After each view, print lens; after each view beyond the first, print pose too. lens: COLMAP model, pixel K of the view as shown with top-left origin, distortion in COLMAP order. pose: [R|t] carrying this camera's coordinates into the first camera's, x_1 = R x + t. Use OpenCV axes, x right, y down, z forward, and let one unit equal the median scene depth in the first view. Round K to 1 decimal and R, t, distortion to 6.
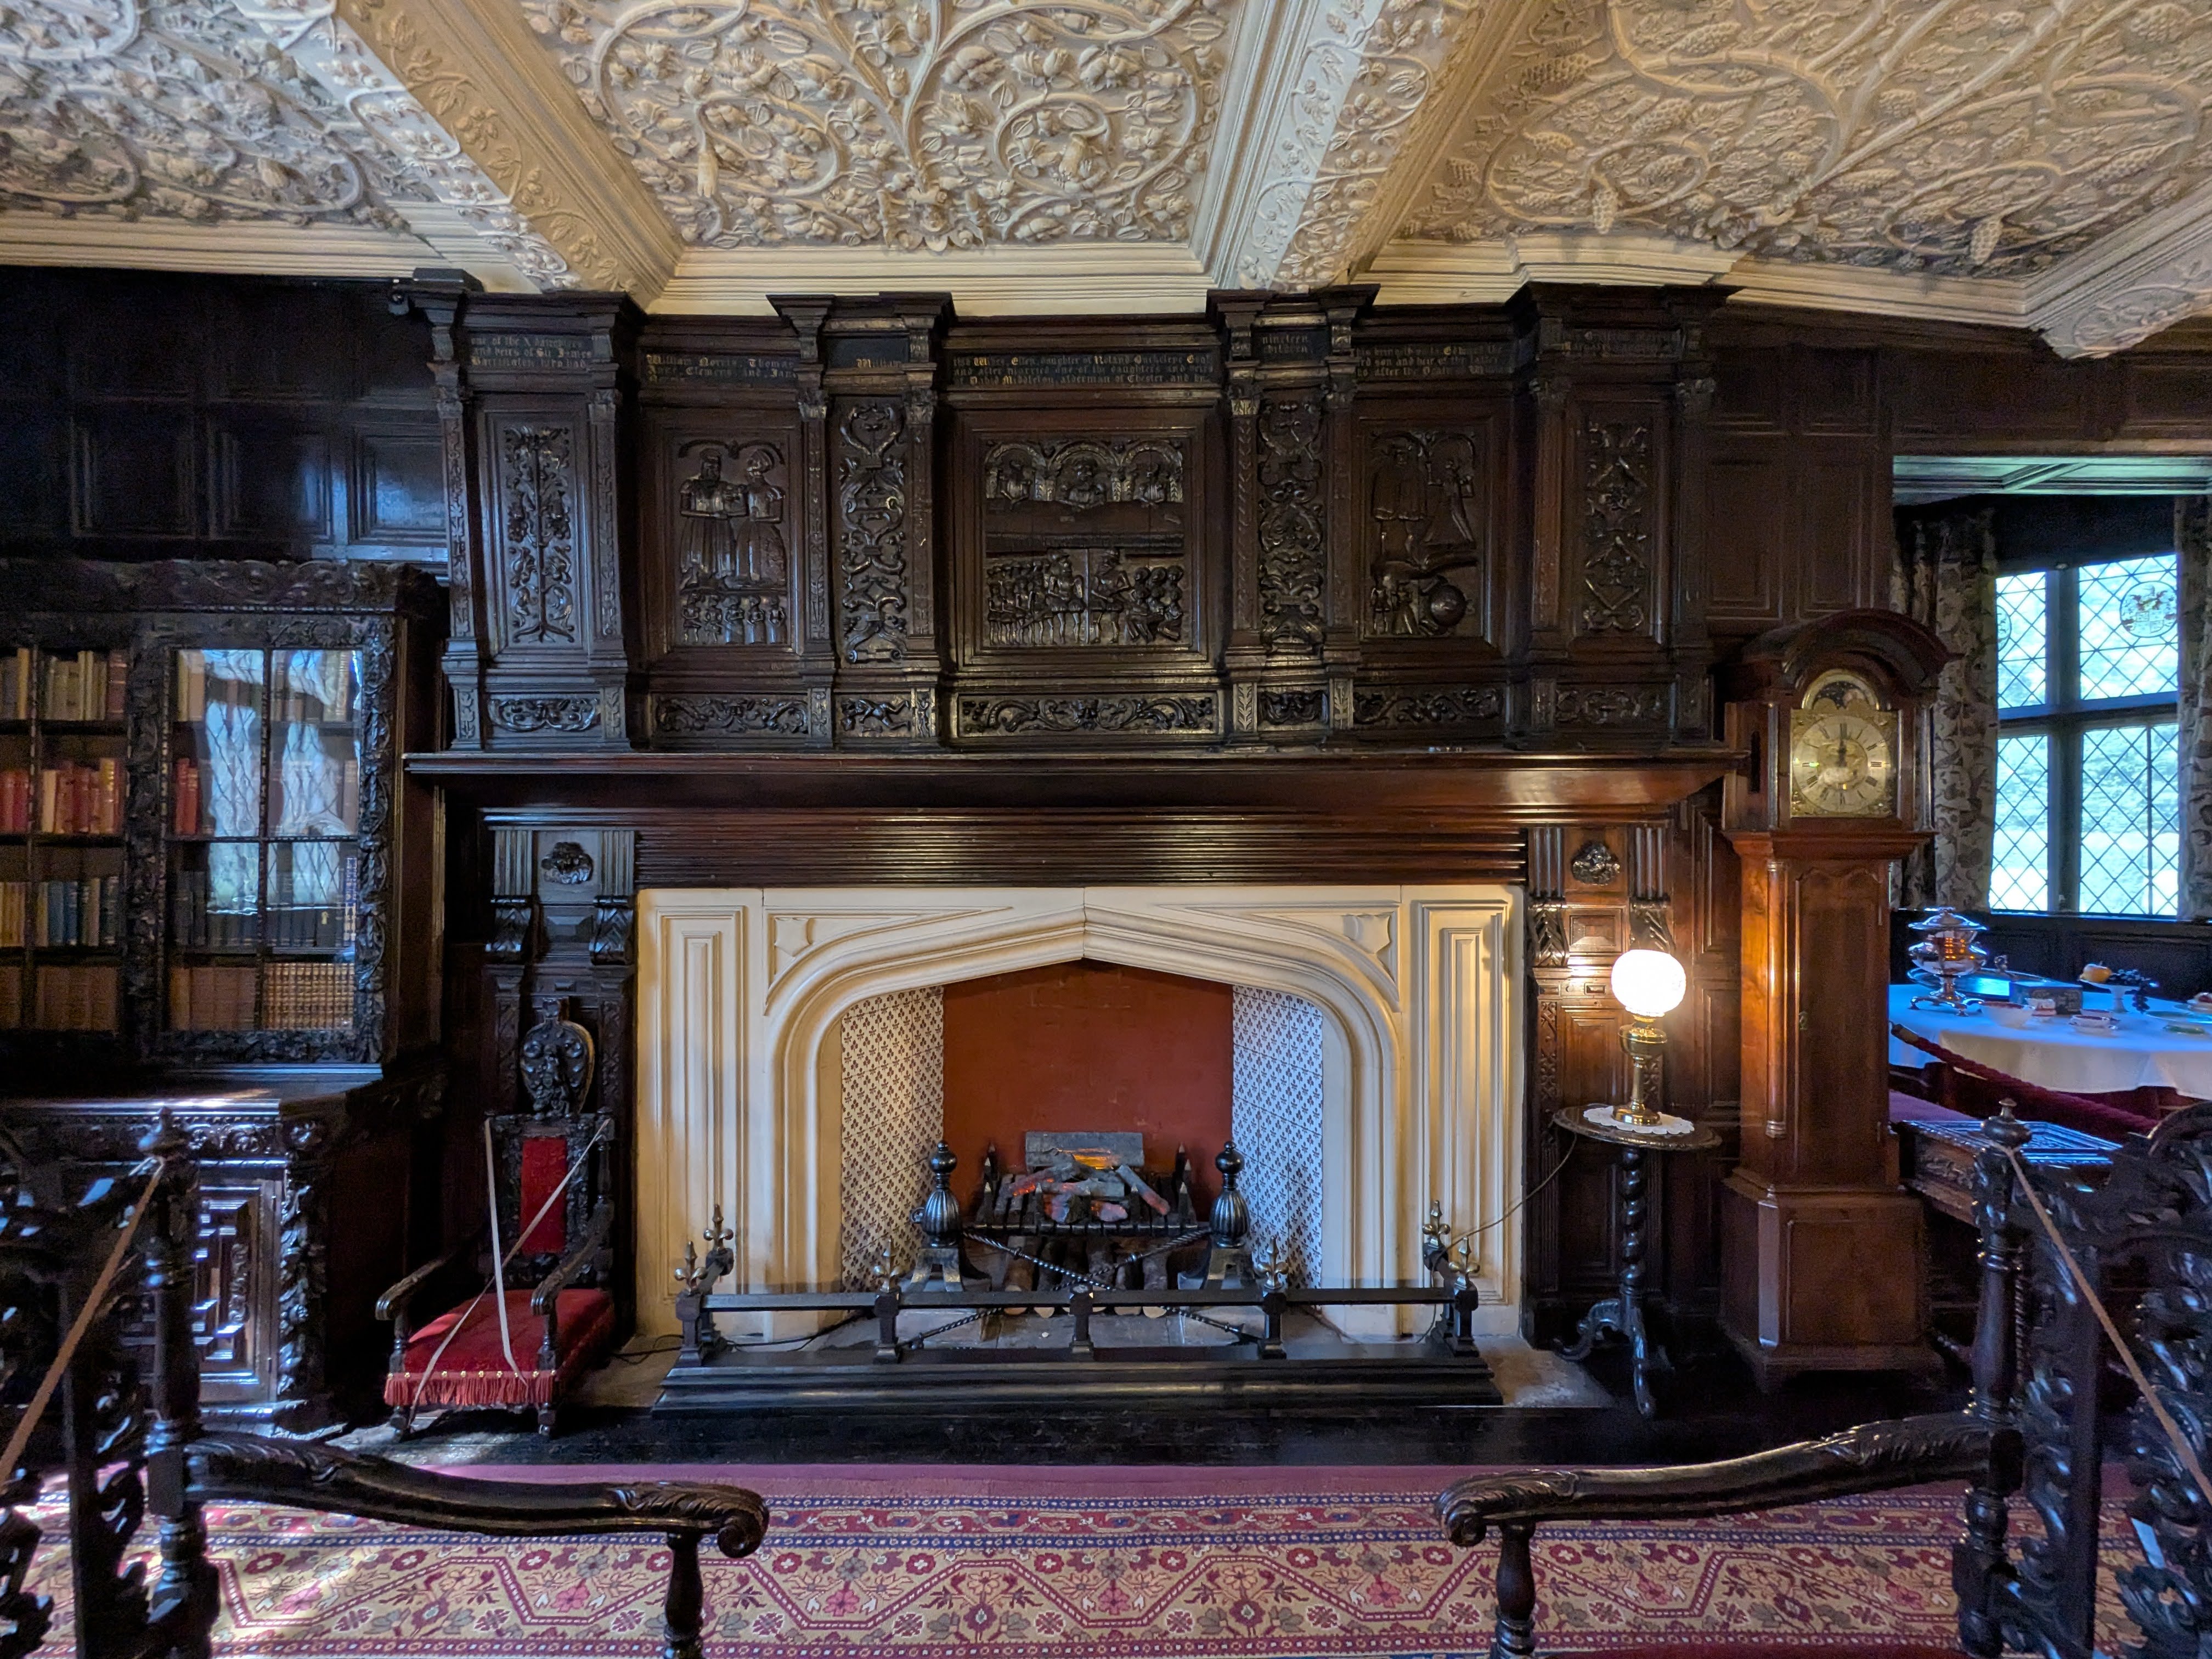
lens RADIAL K [[1027.3, 0, 1106.0], [0, 1027.3, 833.5], [0, 0, 1]] dist [0.004732, -0.001111]
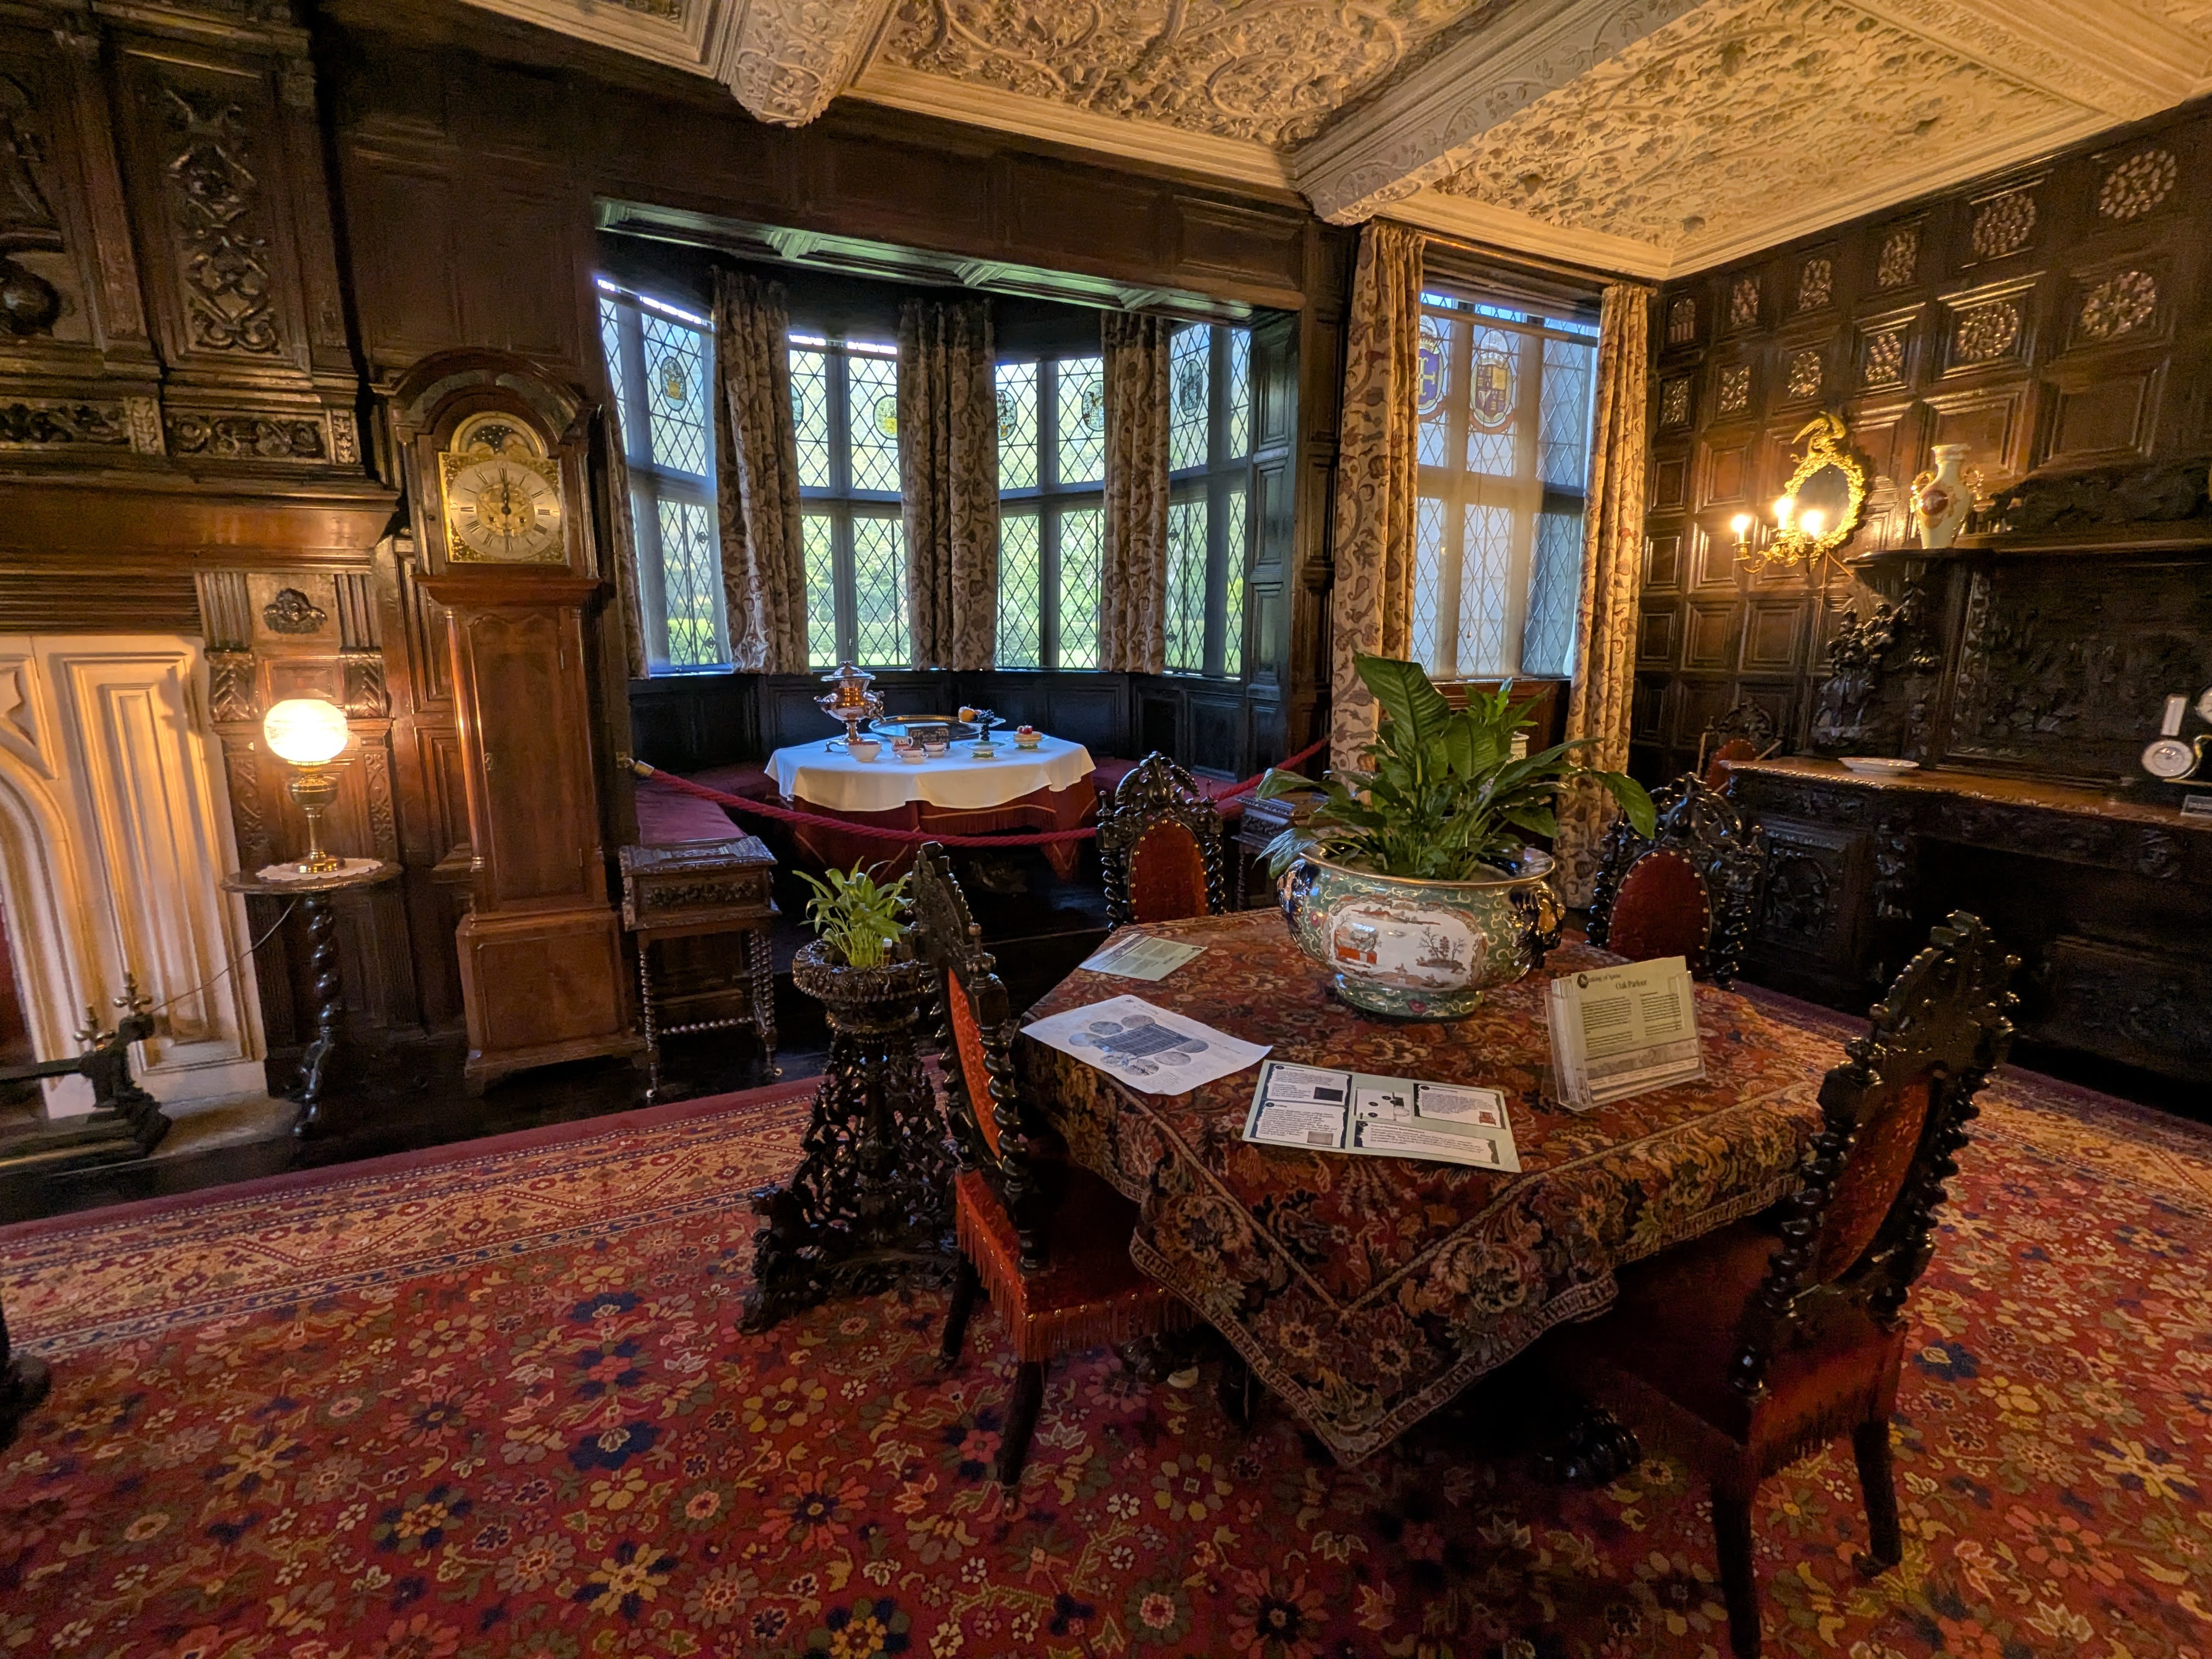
lens RADIAL K [[1027.3, 0, 1107.9], [0, 1027.3, 835.1], [0, 0, 1]] dist [0.004732, -0.001111]
pose [[0.910390, -0.084167, 0.405101, 0.757735], [0.001932, 0.979945, 0.199258, 0.043046], [-0.413747, -0.180619, 0.892295, -0.203388]]
